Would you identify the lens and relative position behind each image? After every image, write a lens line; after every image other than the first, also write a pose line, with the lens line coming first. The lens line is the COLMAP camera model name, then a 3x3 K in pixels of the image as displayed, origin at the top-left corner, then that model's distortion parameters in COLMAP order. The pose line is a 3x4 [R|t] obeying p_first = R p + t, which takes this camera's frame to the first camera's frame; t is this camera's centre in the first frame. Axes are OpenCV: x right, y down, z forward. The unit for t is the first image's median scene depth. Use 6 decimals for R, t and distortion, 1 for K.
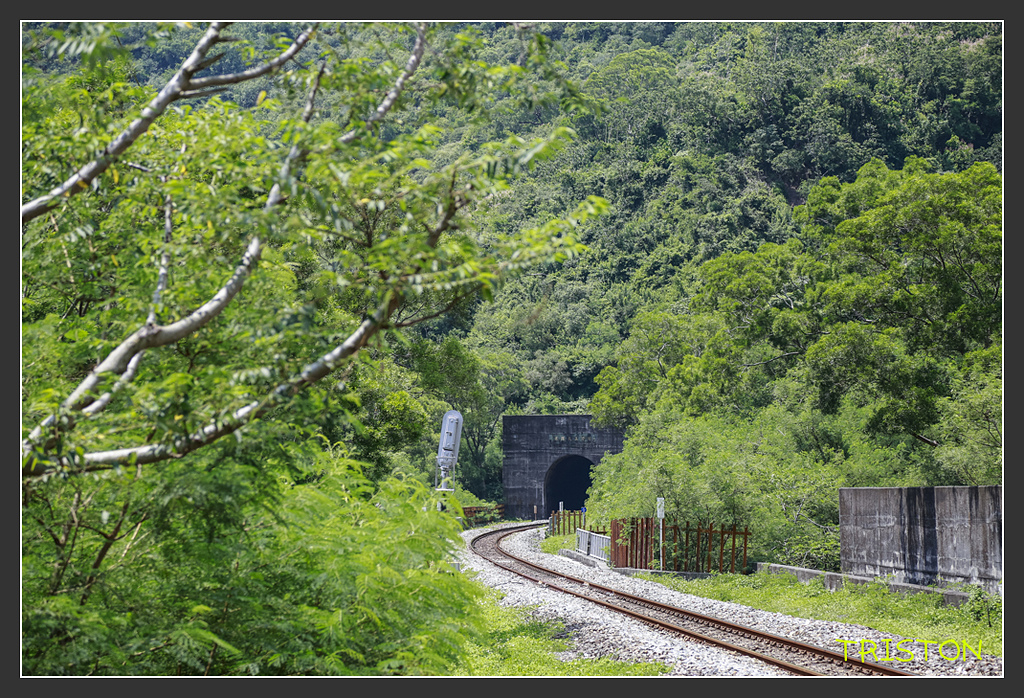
lens RADIAL K [[4573.7, 0, 512.0], [0, 4573.7, 349.0], [0, 0, 1]] dist [1.681606, 0.636647]
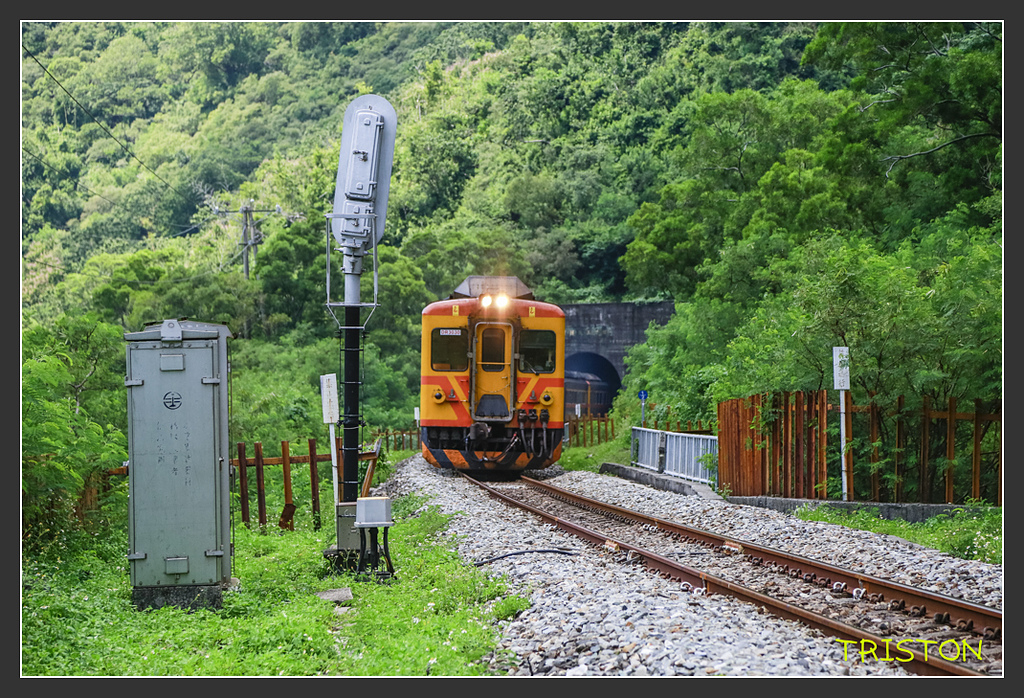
lens RADIAL K [[4586.7, 0, 512.0], [0, 4586.7, 349.0], [0, 0, 1]] dist [-0.363996, -2.324869]
pose [[0.999825, -0.018648, 0.001119, -0.000584], [0.018626, 0.999678, 0.017235, 0.007824], [-0.001440, -0.017211, 0.999851, 0.173979]]
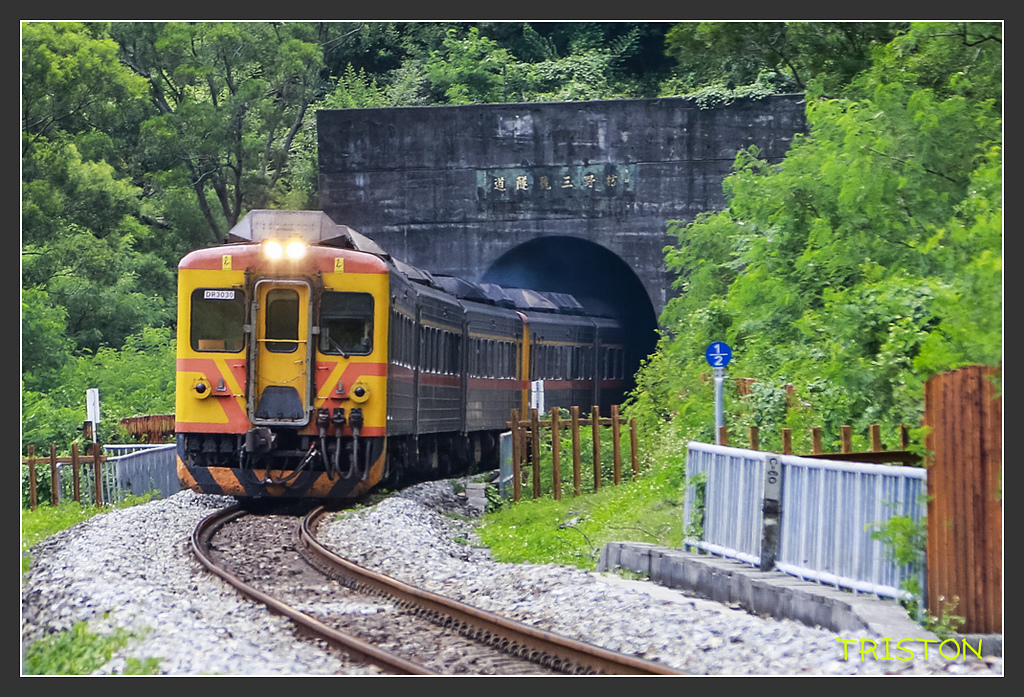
lens RADIAL K [[4586.7, 0, 512.0], [0, 4586.7, 348.5], [0, 0, 1]] dist [-0.363996, -2.324869]
pose [[0.998649, -0.017276, 0.049009, -0.004097], [0.016459, 0.999720, 0.017024, 0.024226], [-0.049289, -0.016195, 0.998653, 0.675872]]
